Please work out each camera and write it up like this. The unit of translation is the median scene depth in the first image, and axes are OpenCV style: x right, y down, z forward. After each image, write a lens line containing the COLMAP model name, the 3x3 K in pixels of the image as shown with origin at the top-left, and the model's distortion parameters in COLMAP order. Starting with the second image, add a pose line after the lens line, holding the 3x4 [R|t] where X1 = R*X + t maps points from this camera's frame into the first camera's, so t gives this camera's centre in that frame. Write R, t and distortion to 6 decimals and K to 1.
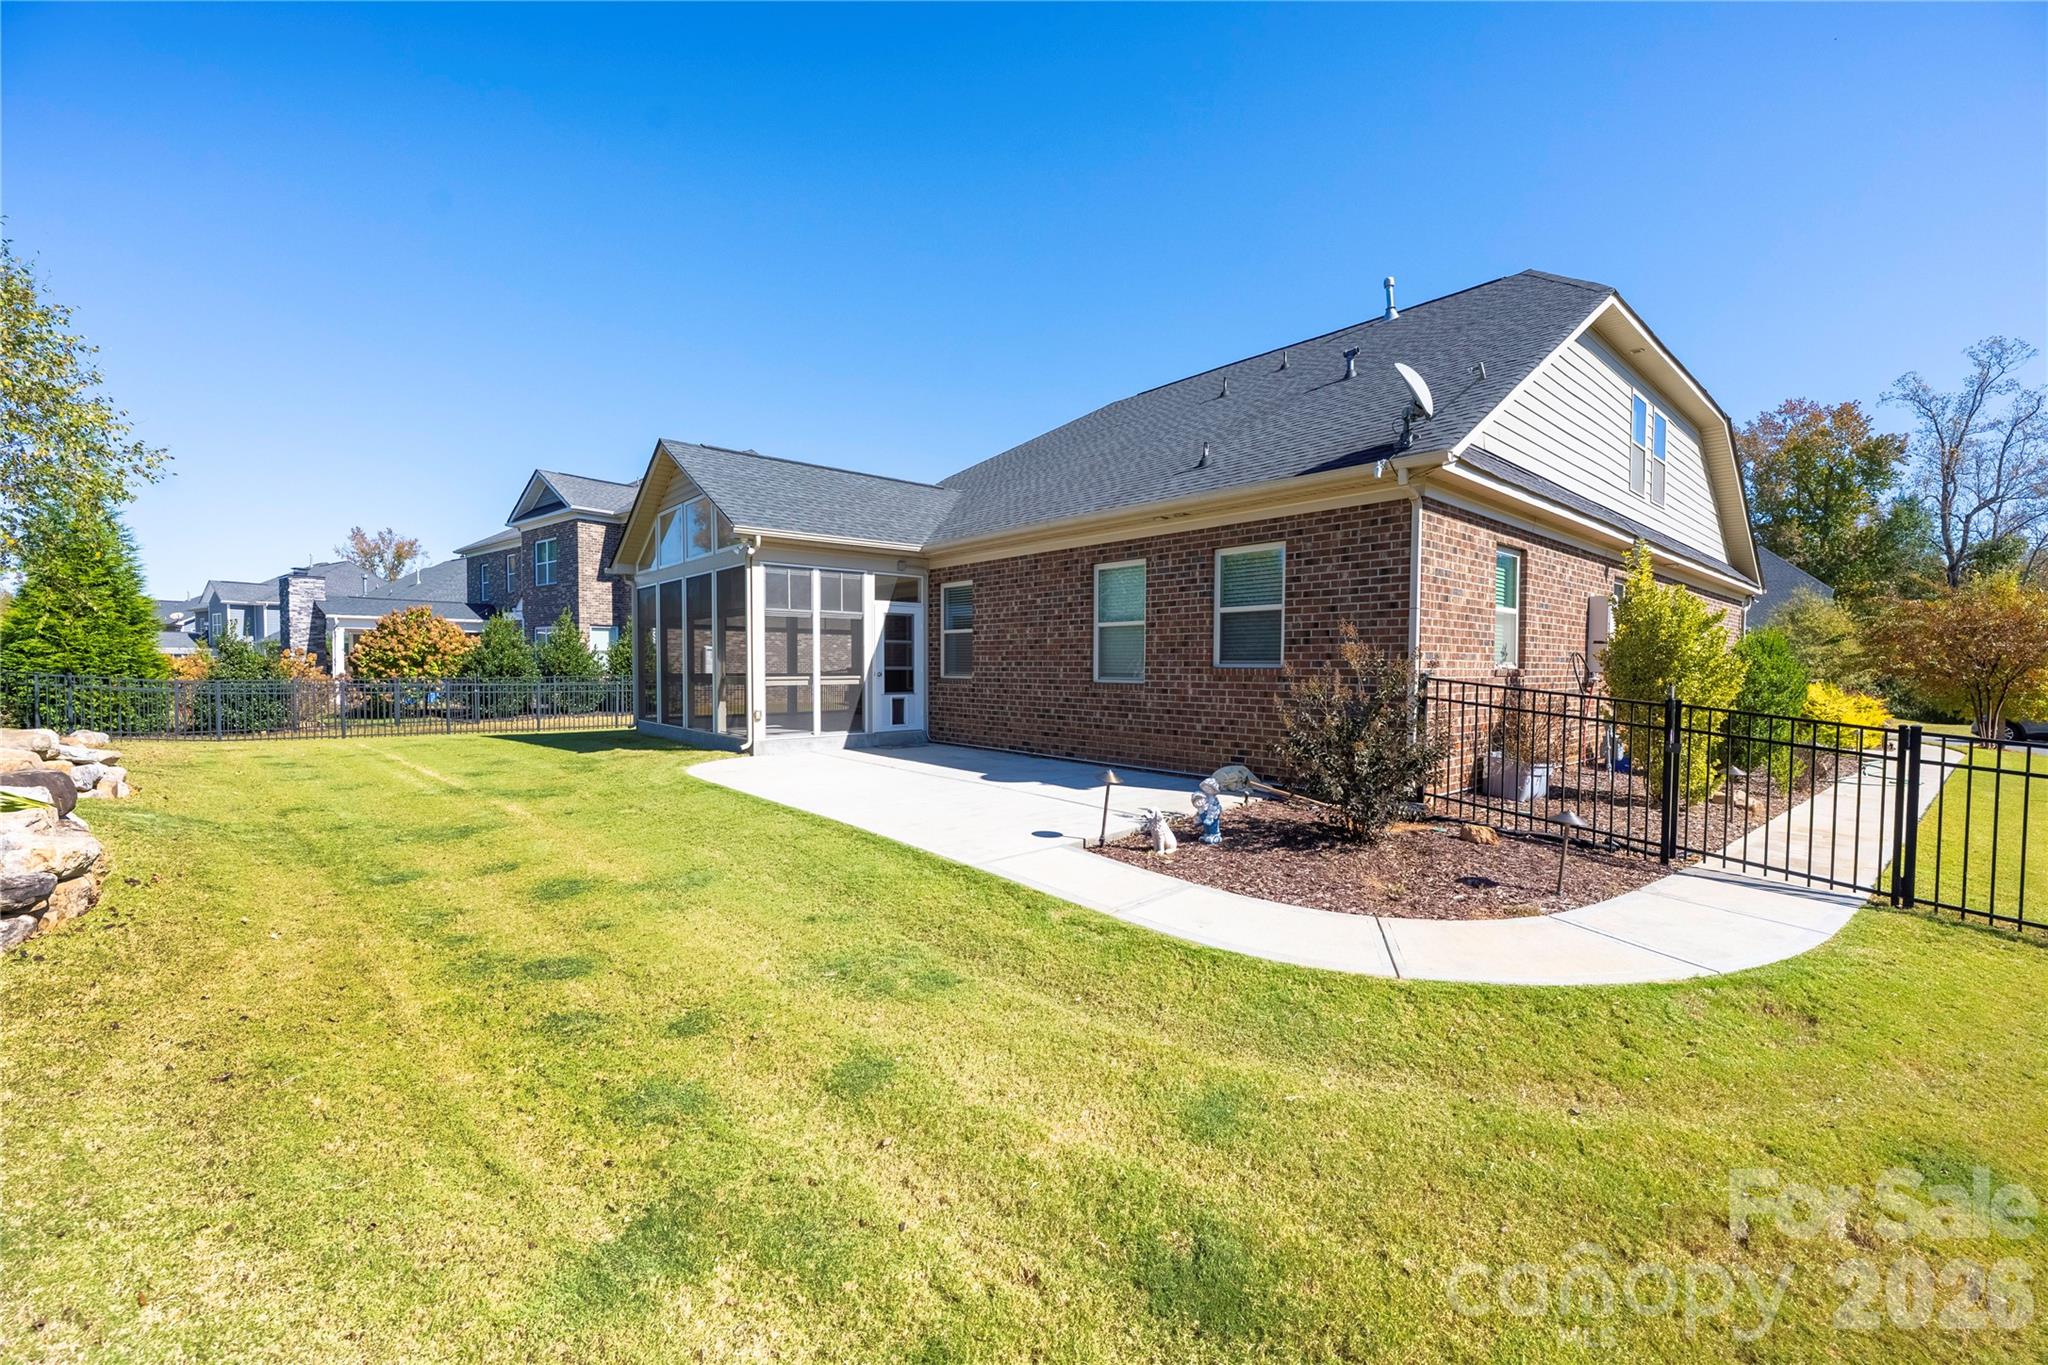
lens RADIAL K [[820.4, 0, 1017.7], [0, 820.4, 689.3], [0, 0, 1]] dist [-0.007725, -0.000158]
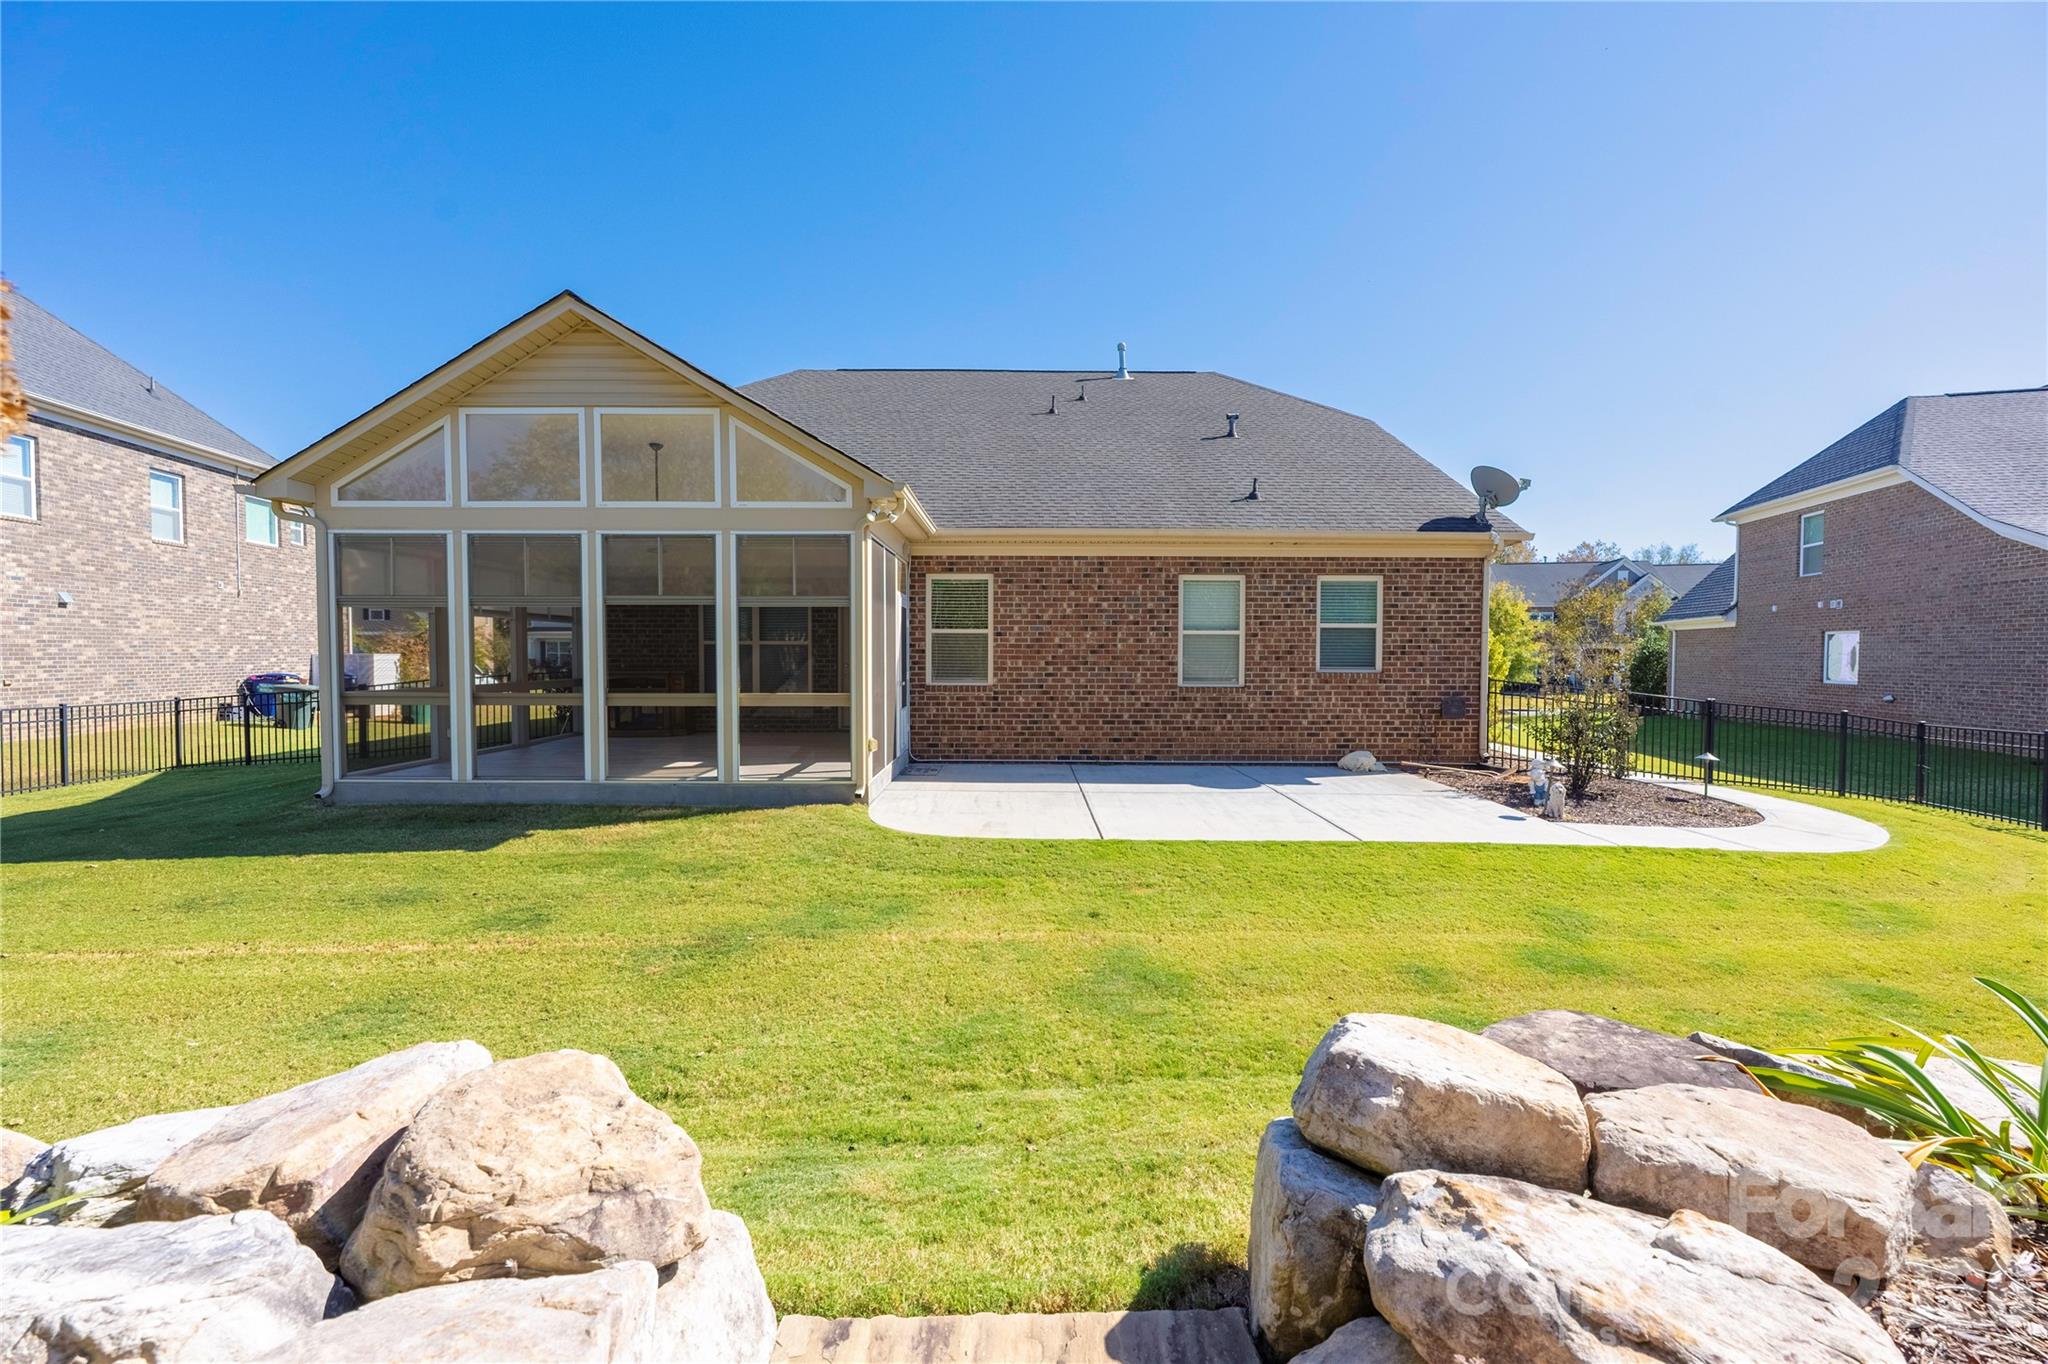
lens RADIAL K [[820.4, 0, 1027.1], [0, 820.4, 677.2], [0, 0, 1]] dist [-0.007725, -0.000158]
pose [[0.649003, -0.024266, 0.760399, -0.851379], [0.022253, 0.999669, 0.012909, -0.039465], [-0.760461, 0.008543, 0.649328, 0.476545]]
